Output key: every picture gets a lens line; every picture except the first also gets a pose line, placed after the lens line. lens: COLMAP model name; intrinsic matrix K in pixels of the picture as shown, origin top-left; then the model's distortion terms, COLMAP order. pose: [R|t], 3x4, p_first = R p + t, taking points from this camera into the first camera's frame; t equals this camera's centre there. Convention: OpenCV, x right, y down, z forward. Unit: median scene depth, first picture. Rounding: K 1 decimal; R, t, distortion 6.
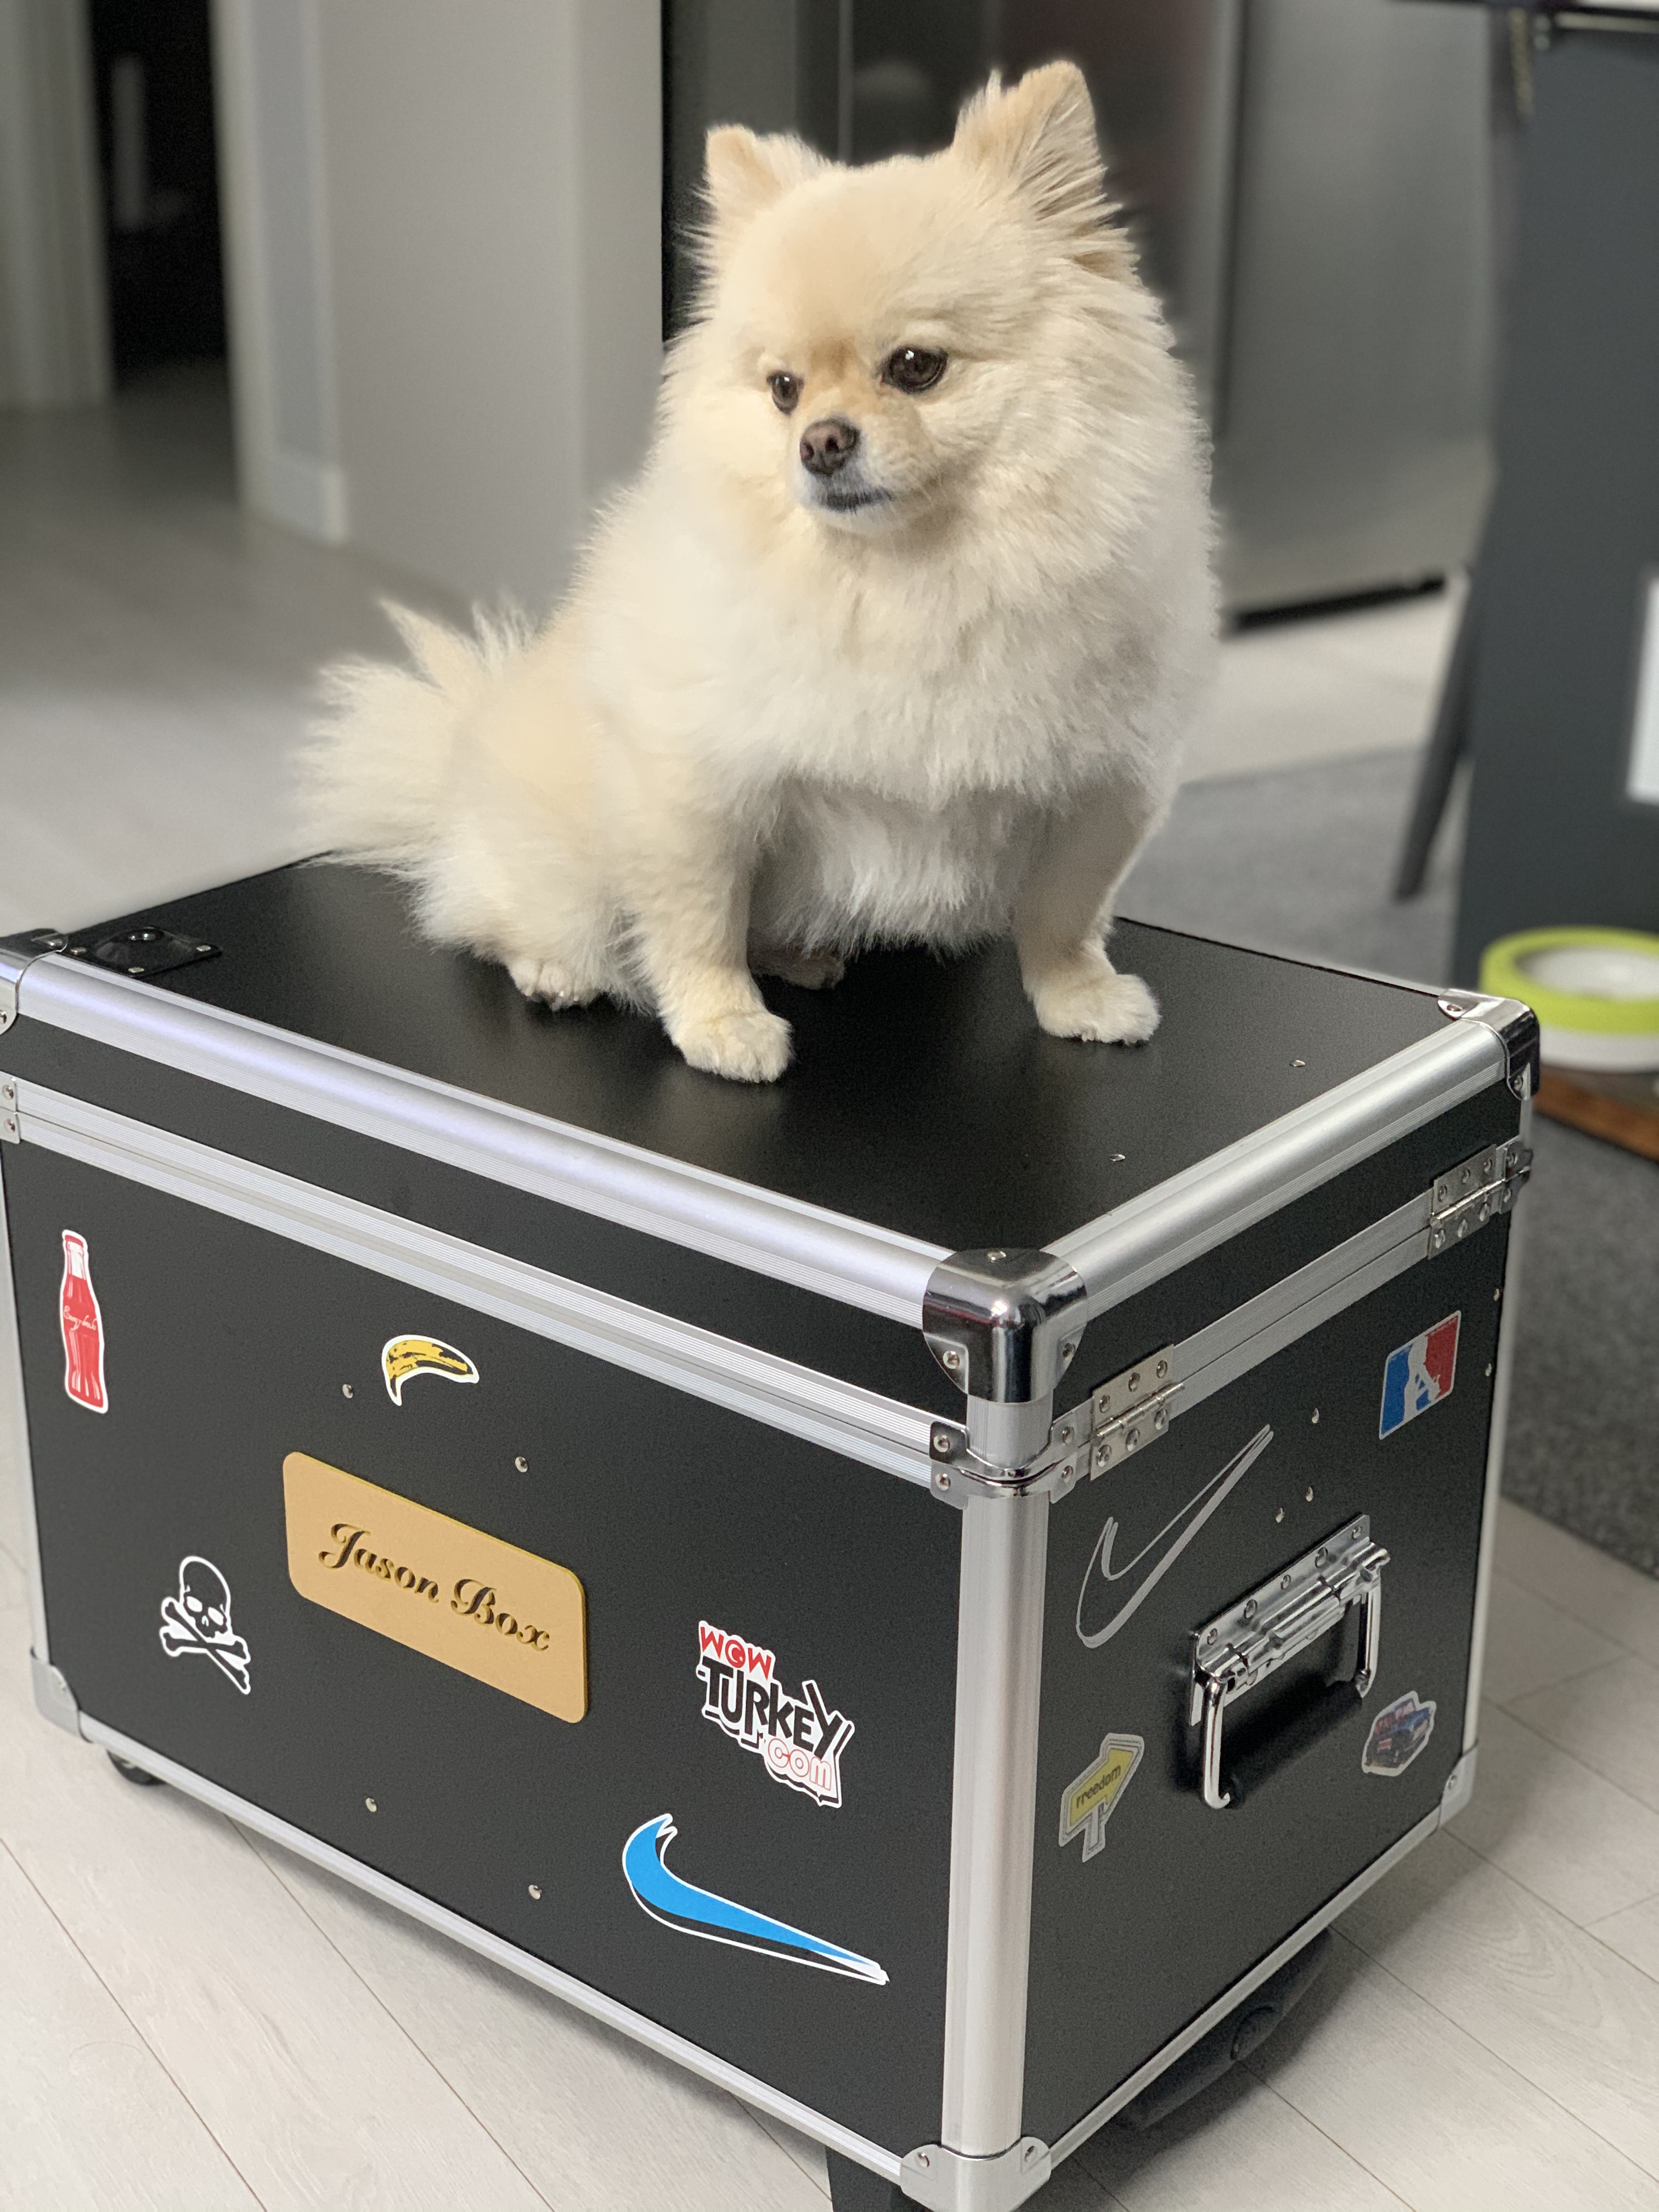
lens RADIAL K [[3308.1, 0, 808.2], [0, 3308.1, 1123.6], [0, 0, 1]] dist [0.101112, 0.000000]
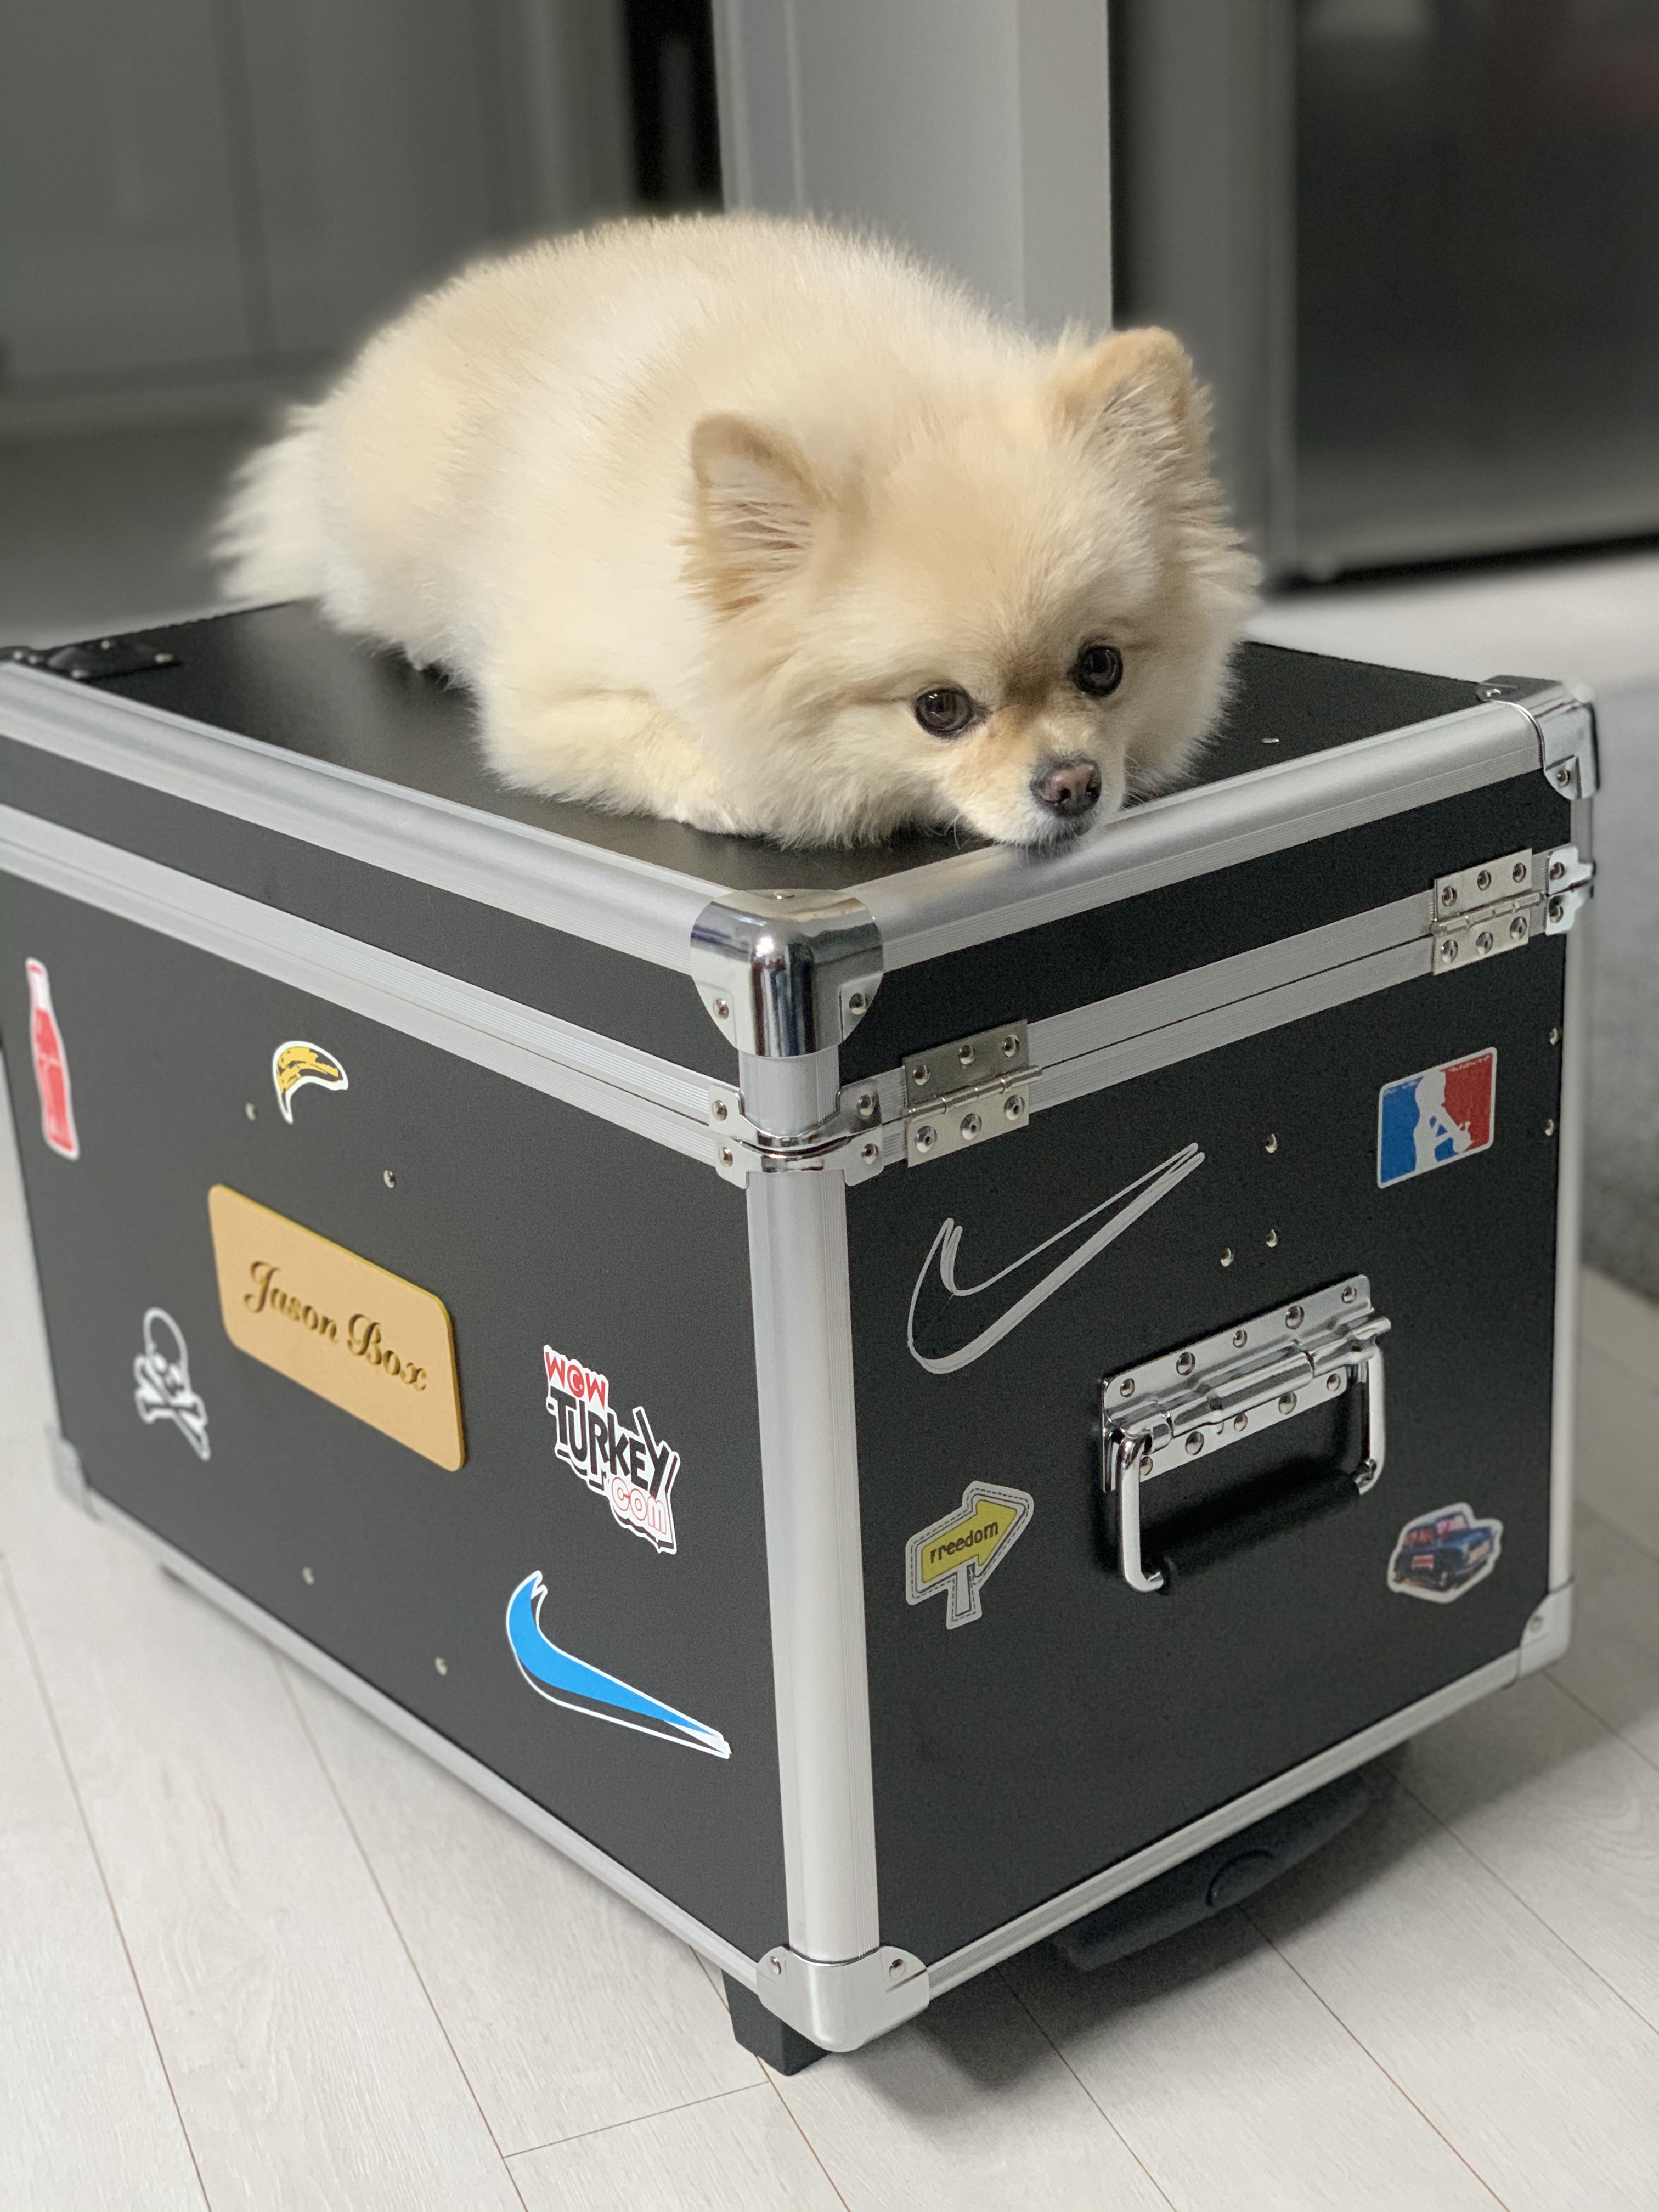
lens RADIAL K [[3308.1, 0, 830.9], [0, 3308.1, 1096.2], [0, 0, 1]] dist [0.101112, 0.000000]
pose [[0.976309, 0.015194, -0.215847, 0.220967], [-0.021911, 0.999346, -0.028759, 0.100363], [0.215269, 0.032807, 0.976004, 0.132288]]
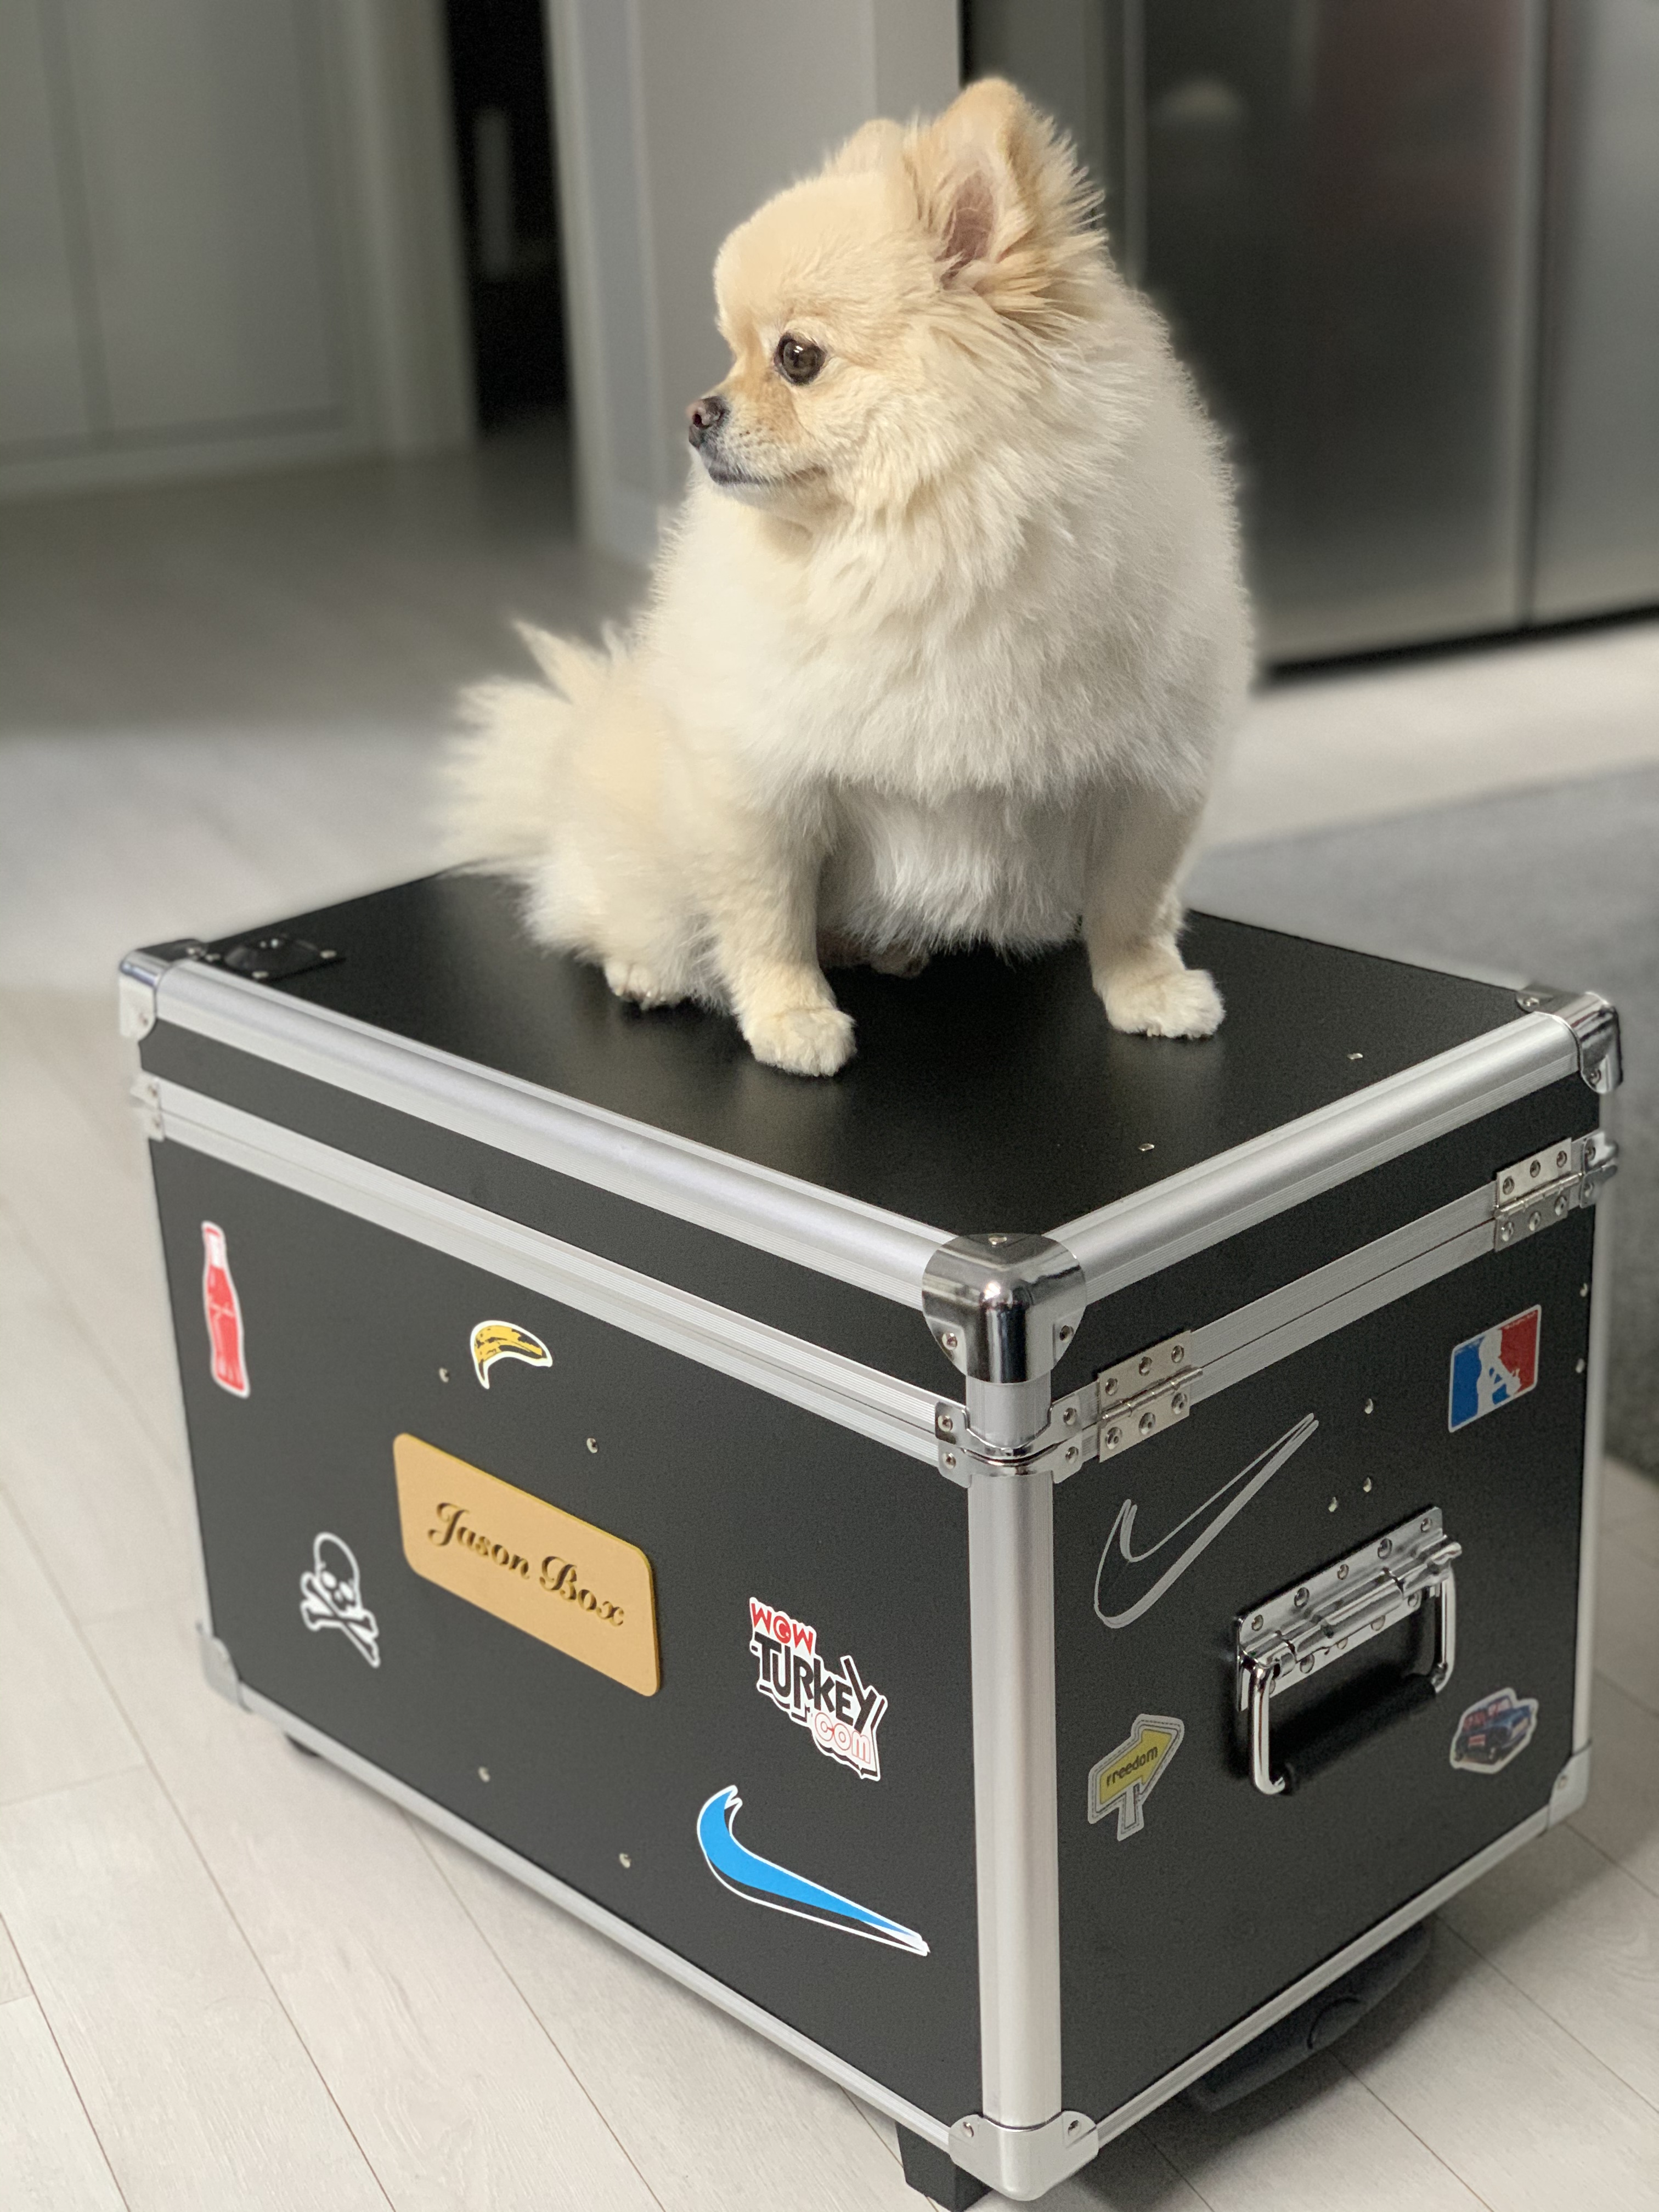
lens RADIAL K [[3308.1, 0, 828.6], [0, 3308.1, 1119.7], [0, 0, 1]] dist [0.101112, 0.000000]
pose [[0.991092, -0.001857, -0.133165, 0.121384], [0.000459, 0.999945, -0.010521, 0.011453], [0.133178, 0.010366, 0.991038, -0.019422]]
